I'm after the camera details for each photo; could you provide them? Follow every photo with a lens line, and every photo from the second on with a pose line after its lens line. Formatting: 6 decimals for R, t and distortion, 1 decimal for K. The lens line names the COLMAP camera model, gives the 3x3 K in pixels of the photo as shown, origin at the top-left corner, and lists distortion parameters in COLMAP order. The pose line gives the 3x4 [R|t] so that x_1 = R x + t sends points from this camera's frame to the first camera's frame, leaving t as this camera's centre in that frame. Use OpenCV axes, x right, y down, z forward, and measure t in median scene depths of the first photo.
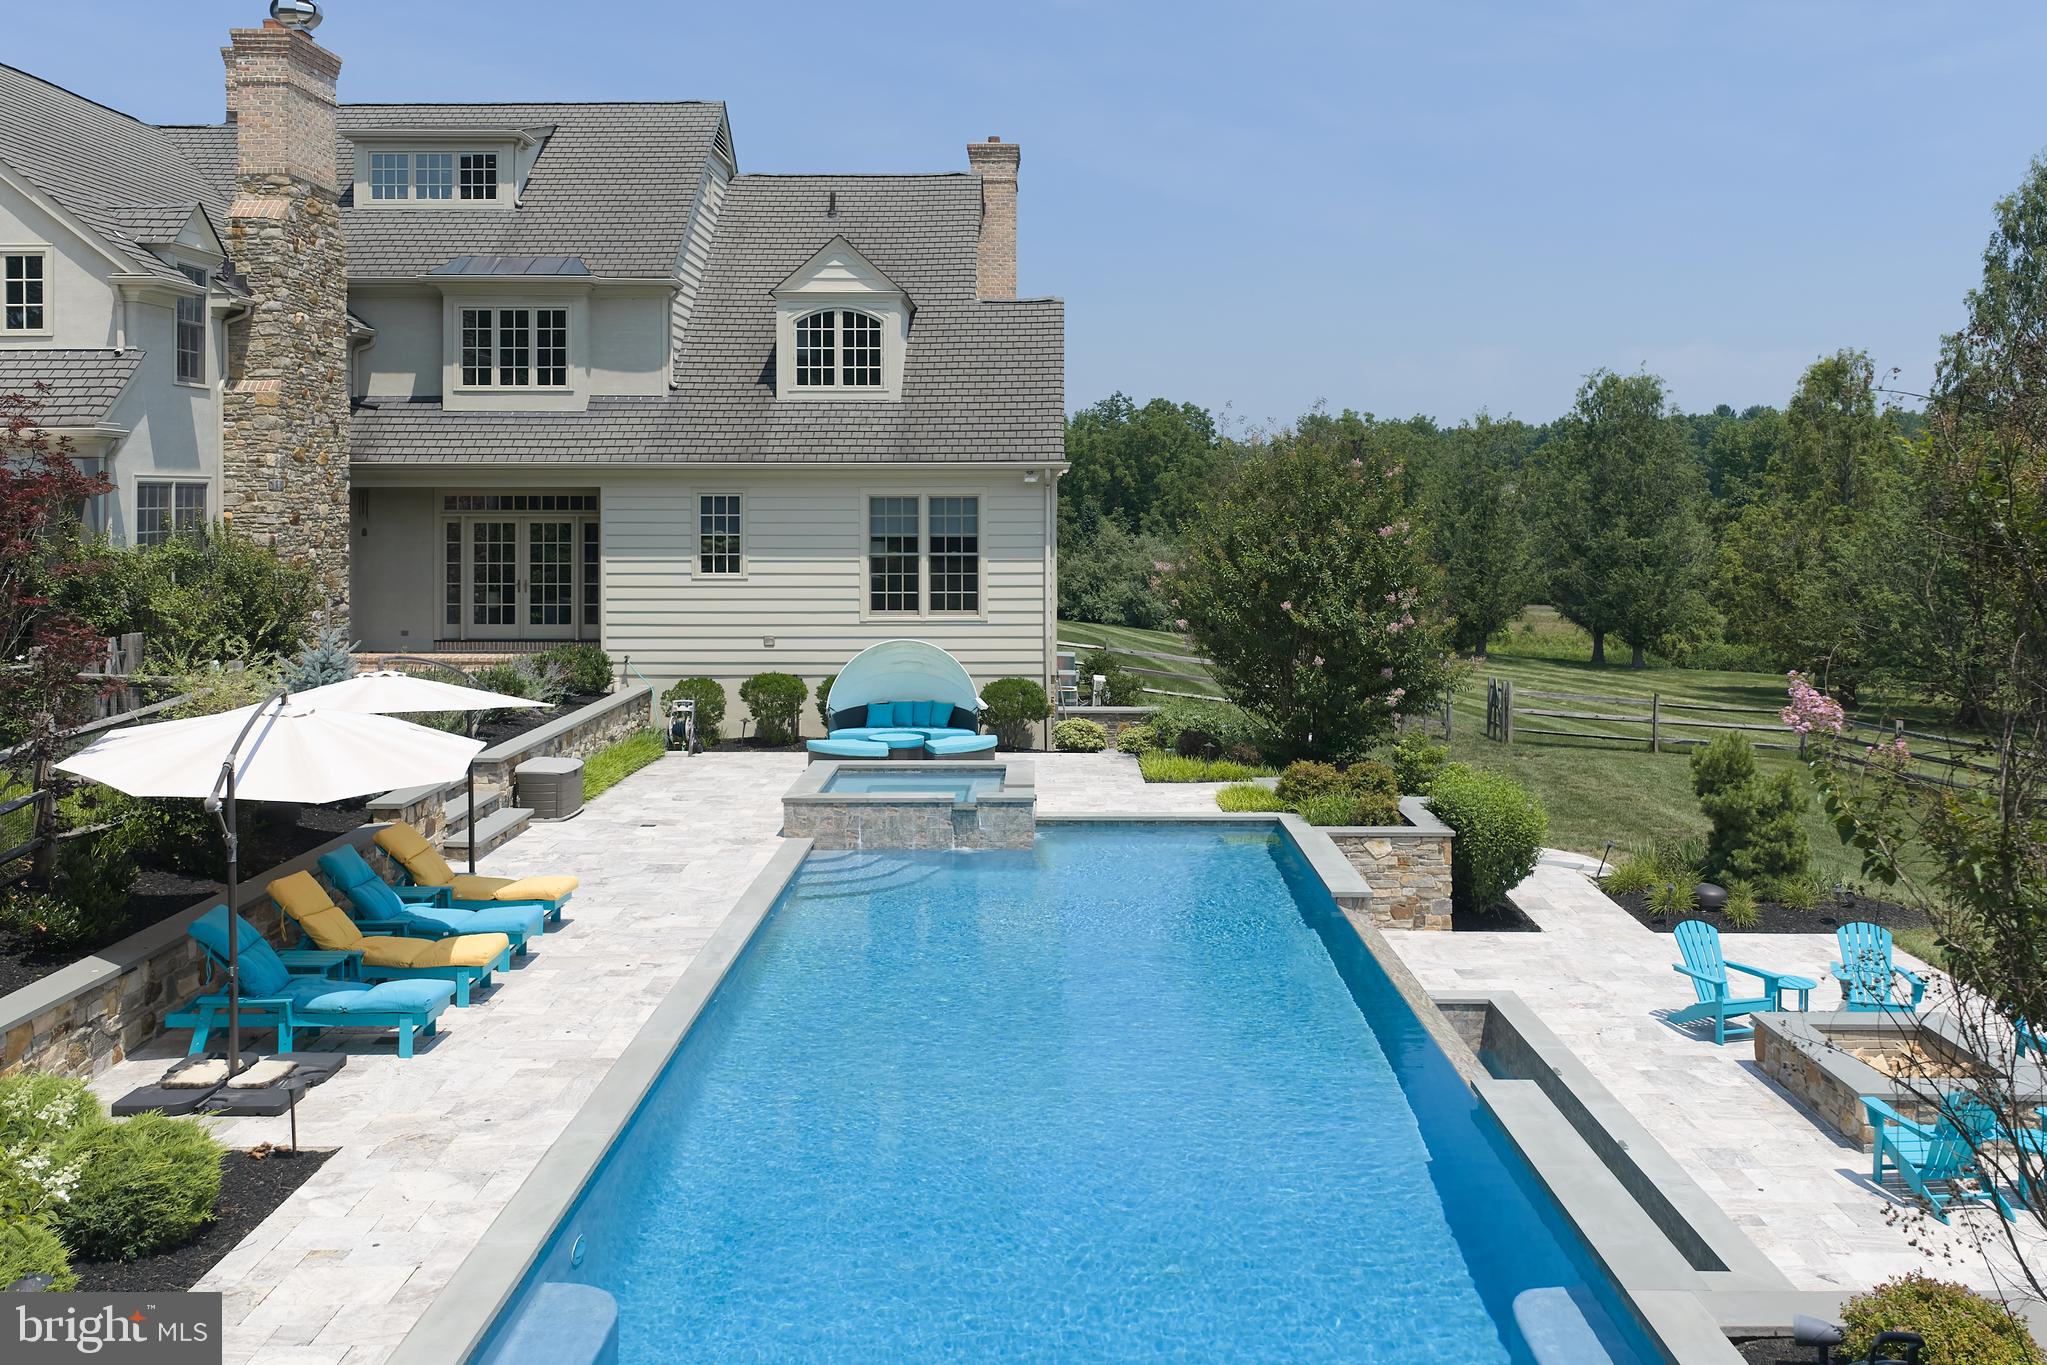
lens RADIAL K [[1711.9, 0, 1038.4], [0, 1711.9, 675.3], [0, 0, 1]] dist [-0.033318, -0.005098]
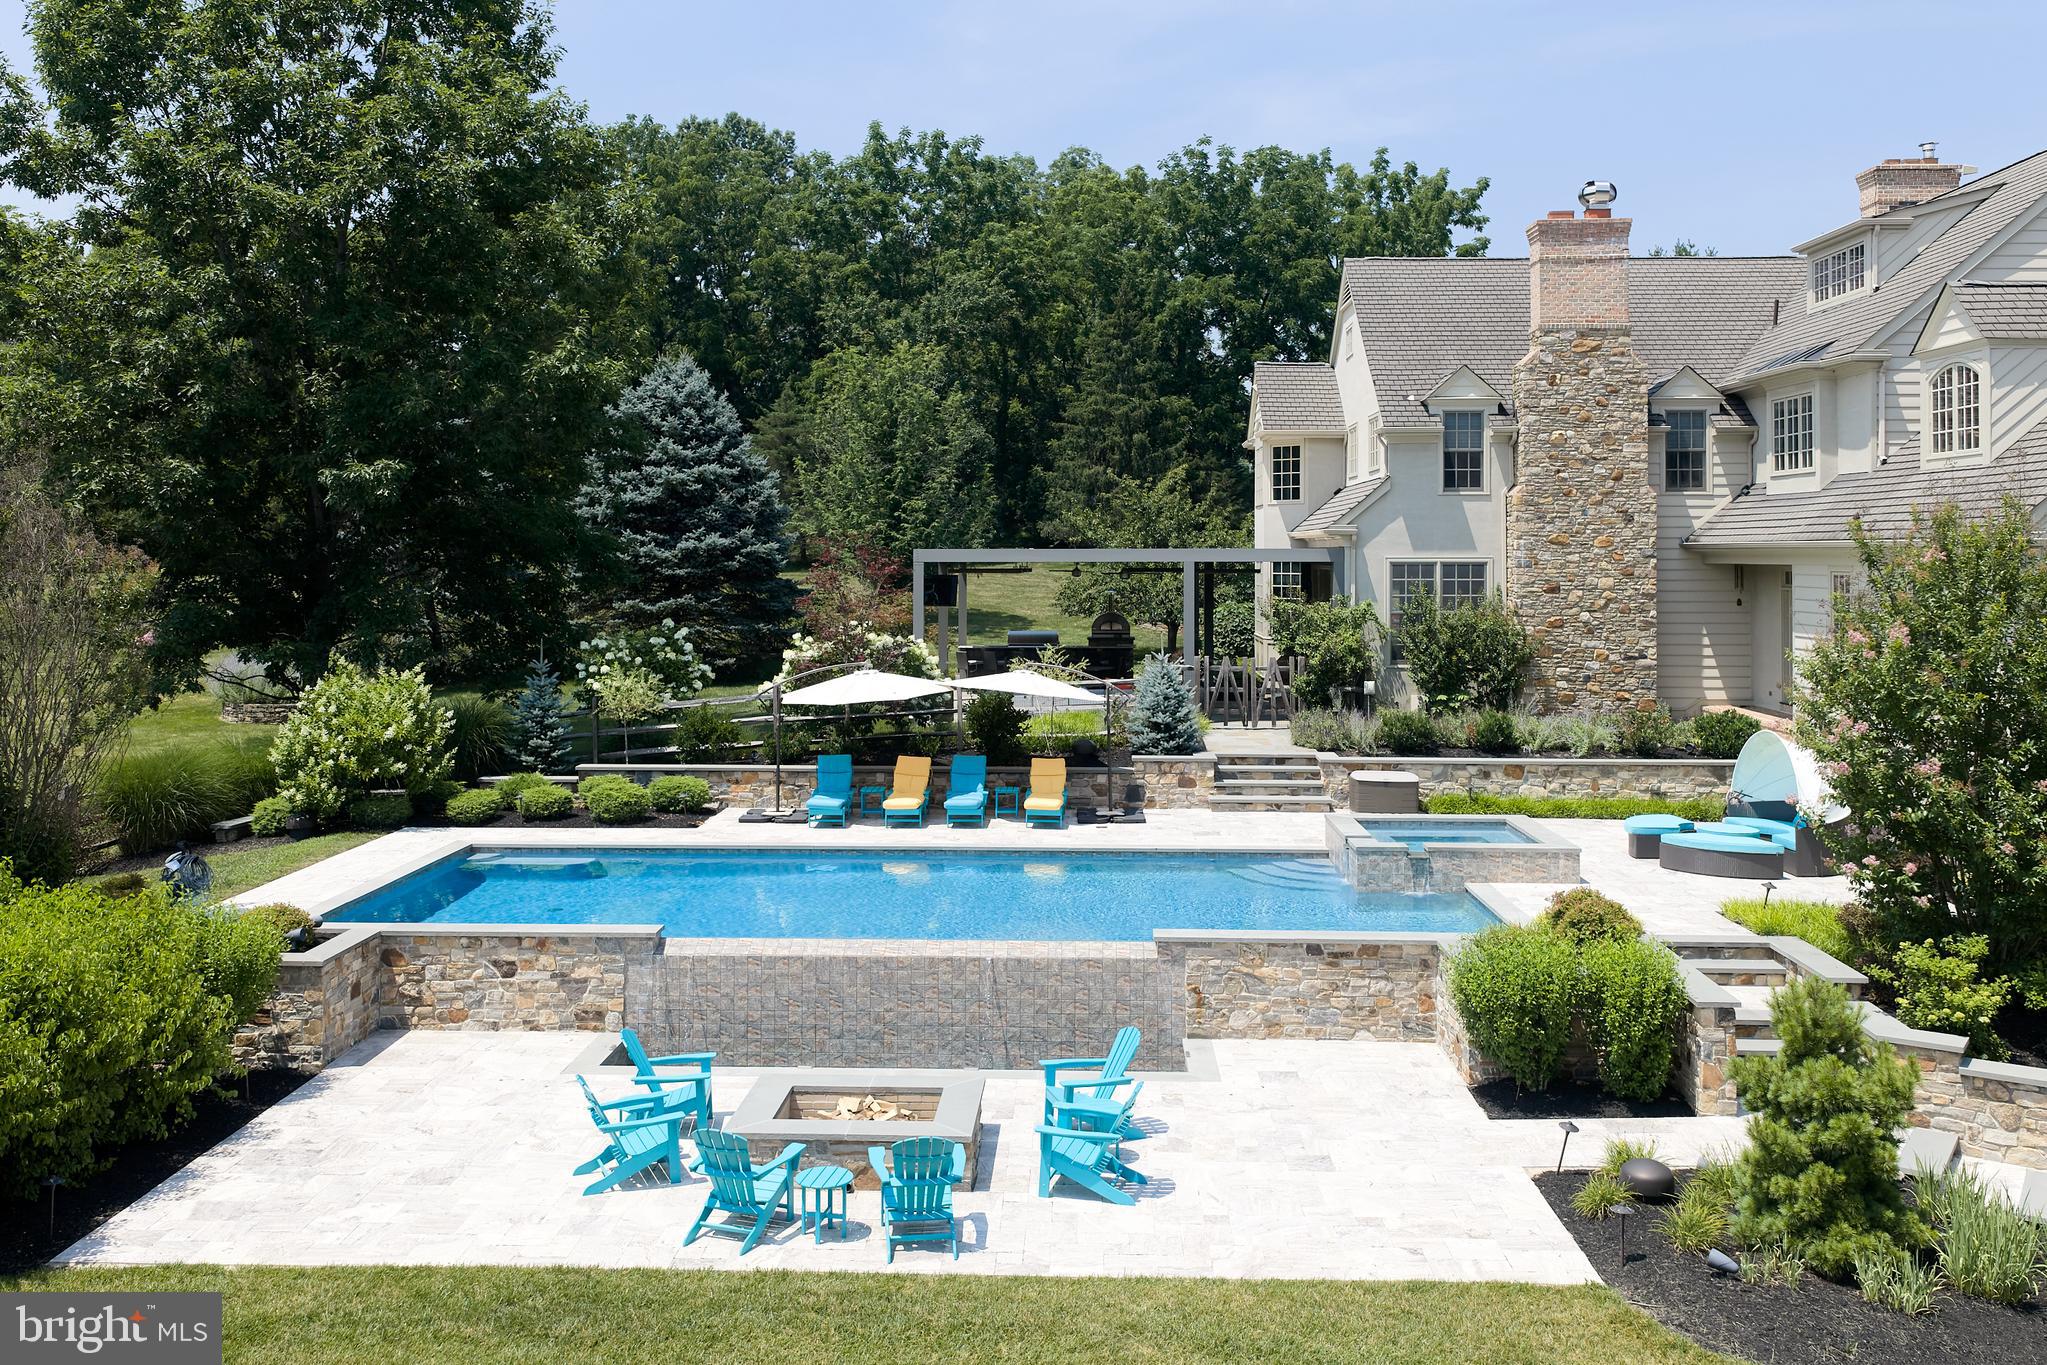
lens RADIAL K [[1725.2, 0, 1013.2], [0, 1725.2, 611.1], [0, 0, 1]] dist [0.016491, -0.026194]
pose [[-0.035351, 0.029079, -0.998952, 0.795377], [-0.105610, 0.993871, 0.032668, -0.065984], [0.993779, 0.106654, -0.032063, 0.561583]]
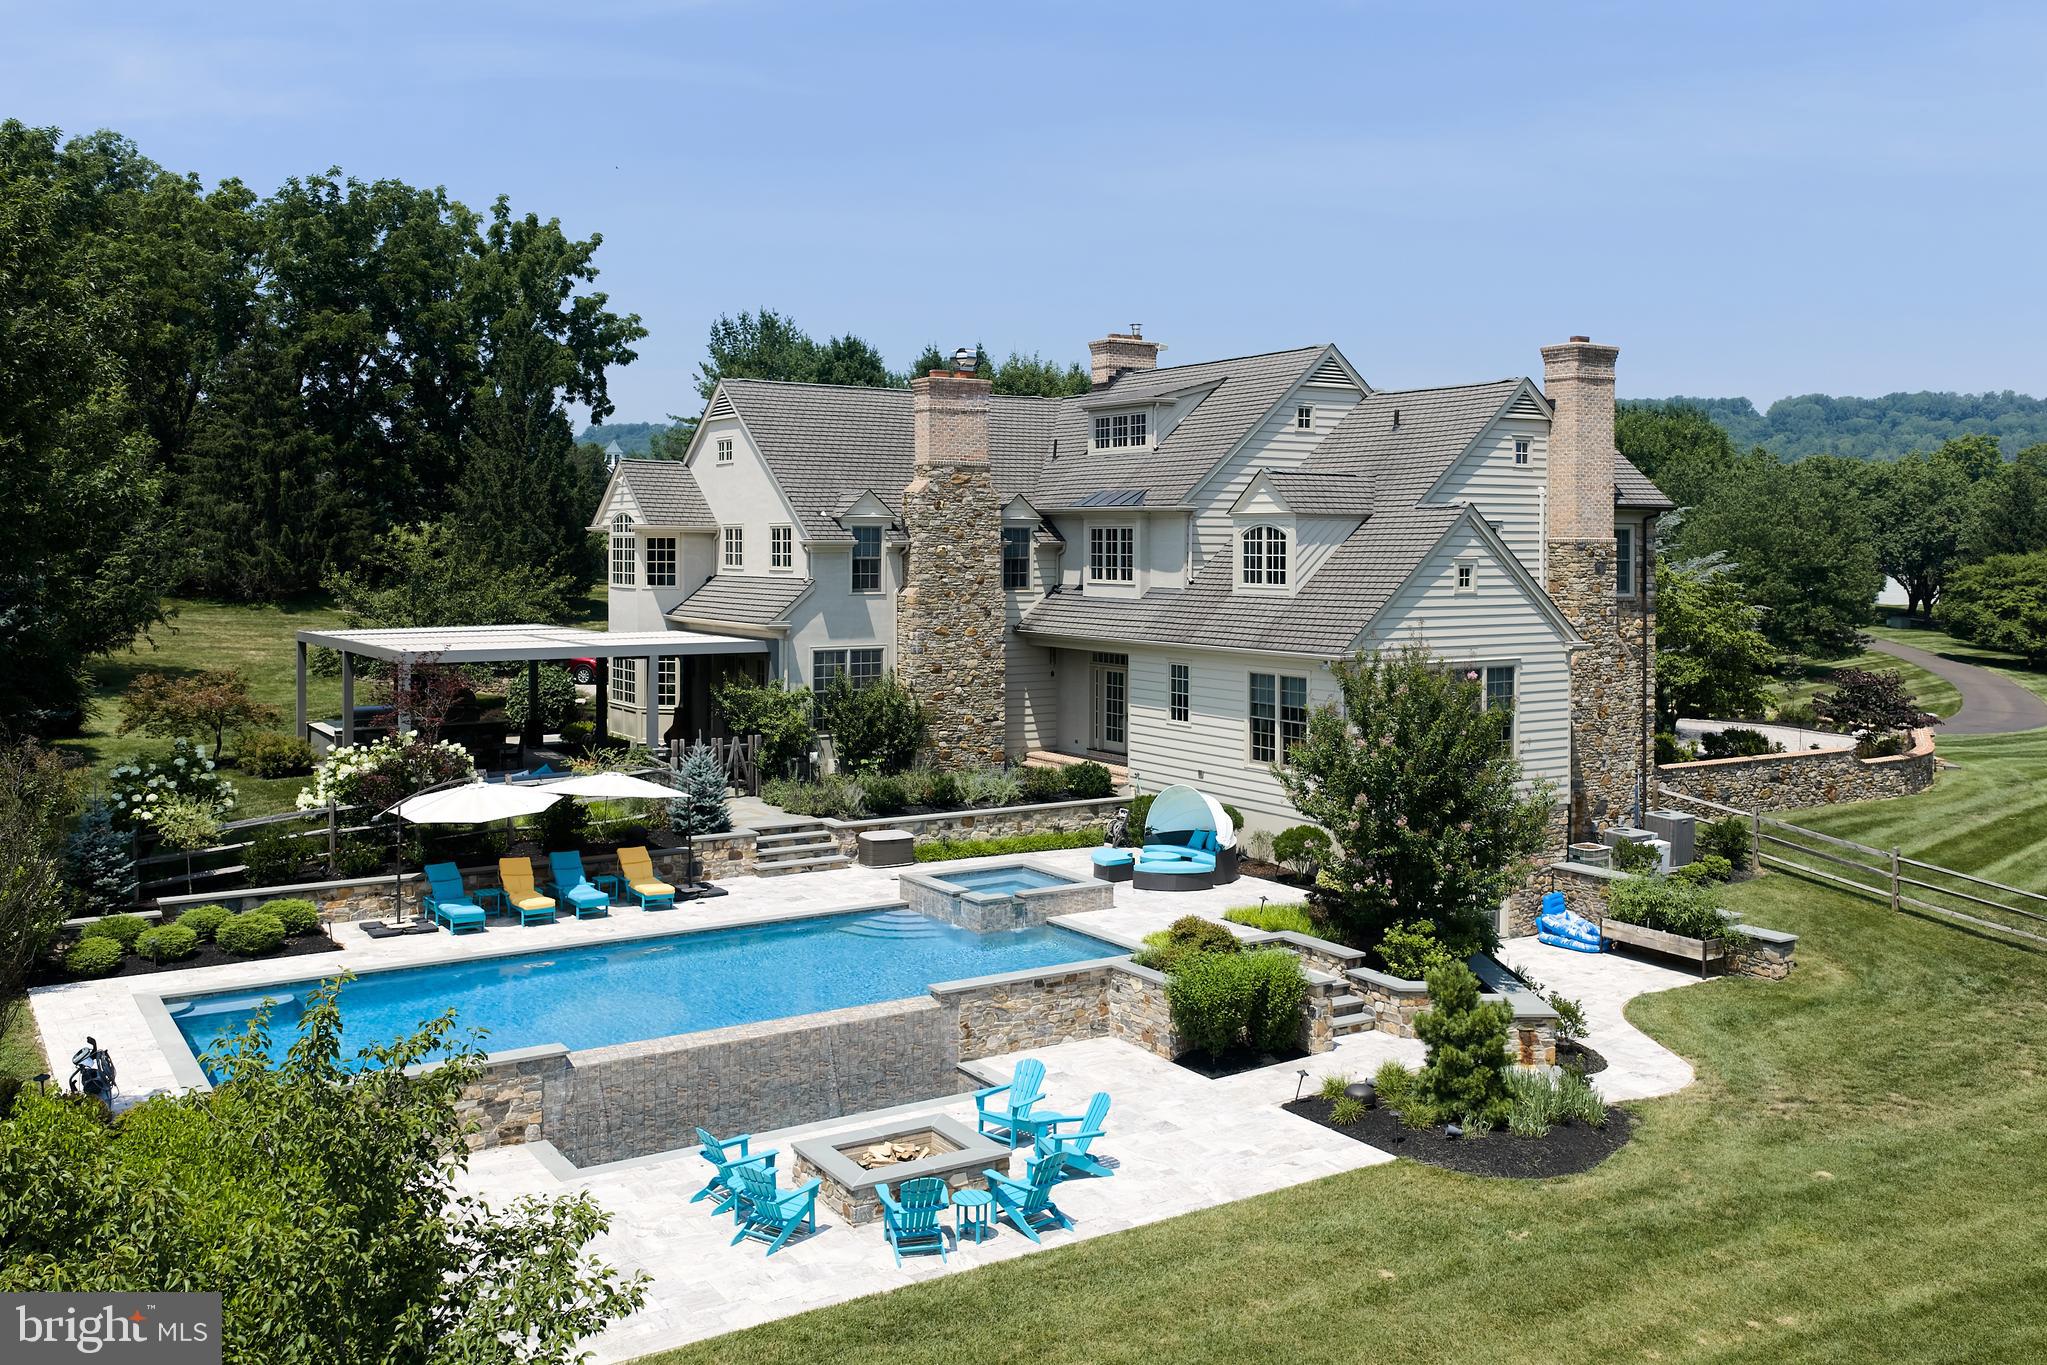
lens RADIAL K [[1725.2, 0, 991.4], [0, 1725.2, 671.7], [0, 0, 1]] dist [0.016491, -0.026194]
pose [[0.534125, 0.058515, -0.843378, 0.885235], [-0.087643, 0.996059, 0.013602, -0.103677], [0.840850, 0.066650, 0.537148, 0.130475]]
